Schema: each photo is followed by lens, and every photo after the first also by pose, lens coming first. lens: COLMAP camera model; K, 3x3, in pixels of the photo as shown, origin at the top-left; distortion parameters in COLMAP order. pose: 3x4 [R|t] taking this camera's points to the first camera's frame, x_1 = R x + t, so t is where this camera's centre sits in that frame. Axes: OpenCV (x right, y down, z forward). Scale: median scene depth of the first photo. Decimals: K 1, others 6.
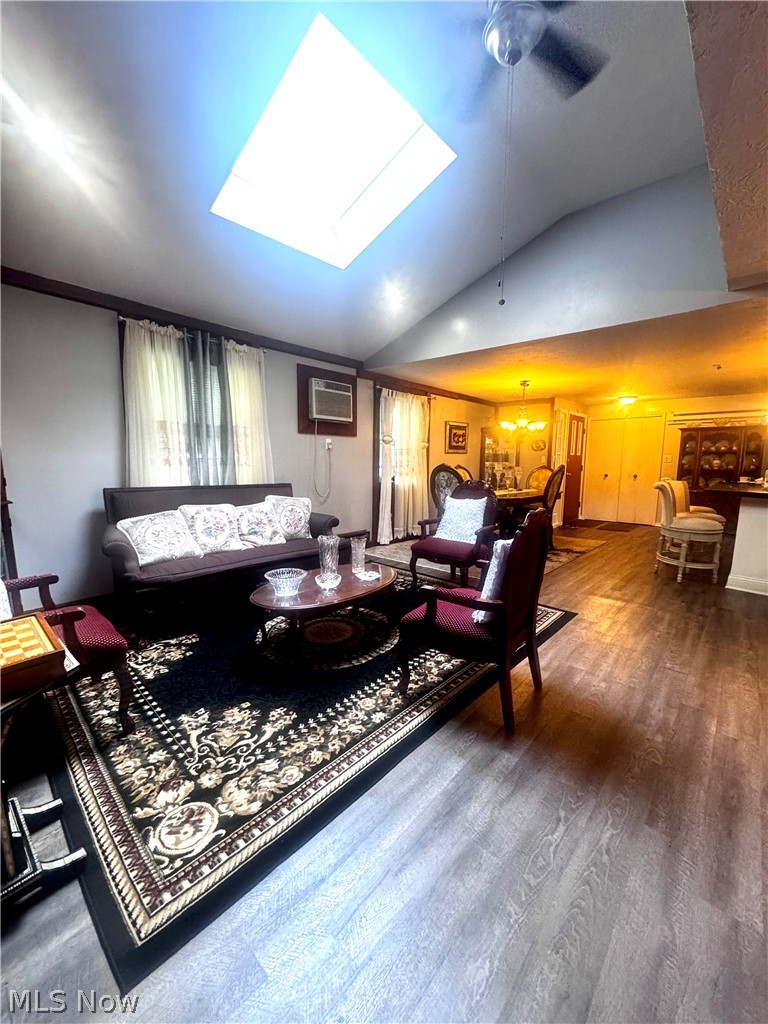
lens RADIAL K [[409.1, 0, 384.0], [0, 409.1, 512.0], [0, 0, 1]] dist [-0.002160, 0.000211]
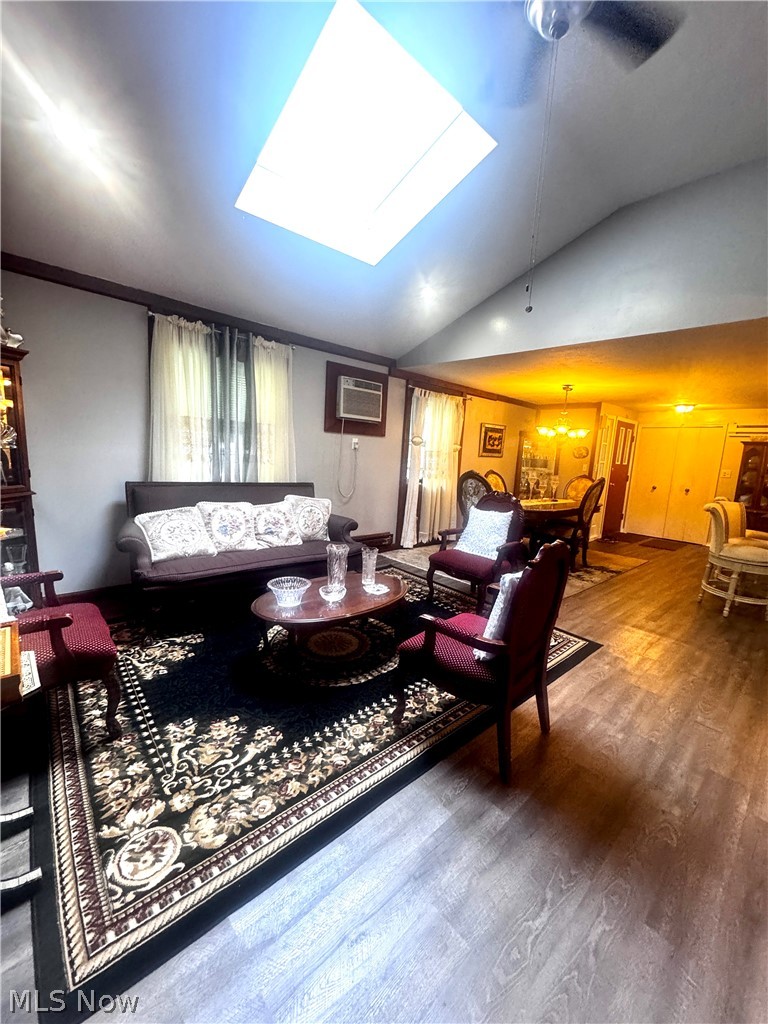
lens RADIAL K [[409.1, 0, 384.0], [0, 409.1, 512.0], [0, 0, 1]] dist [-0.002160, 0.000211]
pose [[0.993977, 0.062193, -0.090237, 0.060821], [-0.060555, 0.997949, 0.020774, -0.051804], [0.091343, -0.015185, 0.995704, 0.053257]]
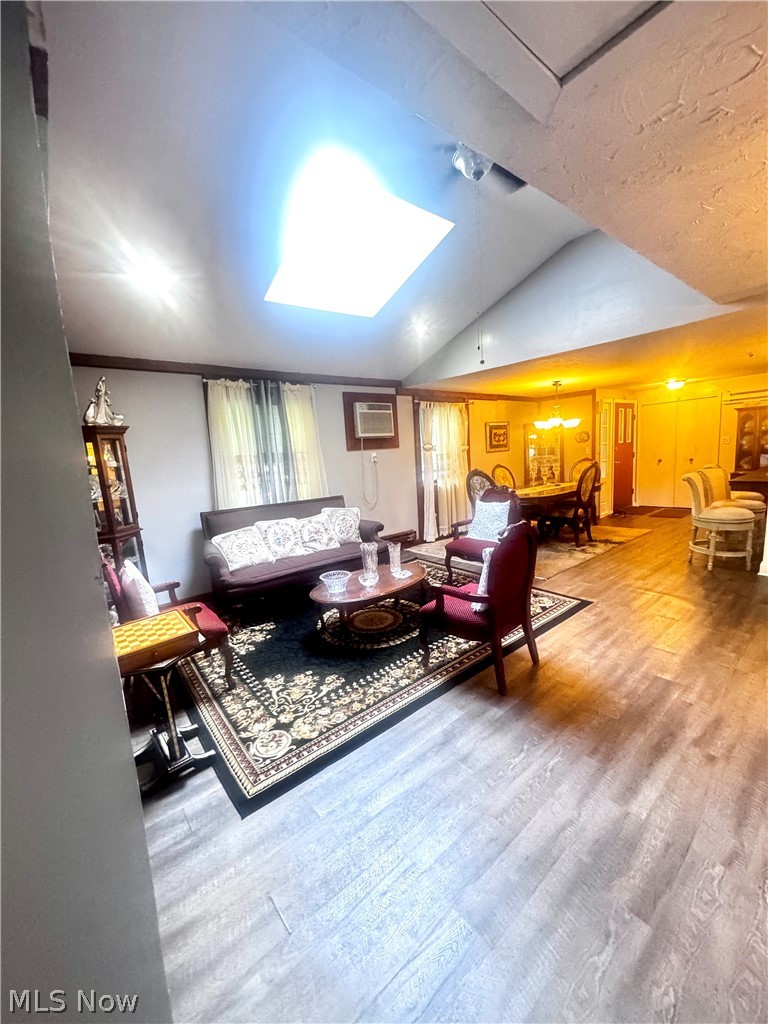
lens RADIAL K [[409.1, 0, 384.0], [0, 409.1, 512.0], [0, 0, 1]] dist [-0.002160, 0.000211]
pose [[0.986057, -0.049424, -0.158898, 0.125571], [0.053207, 0.998390, 0.019641, -0.065752], [0.157671, -0.027822, 0.987100, -0.245454]]
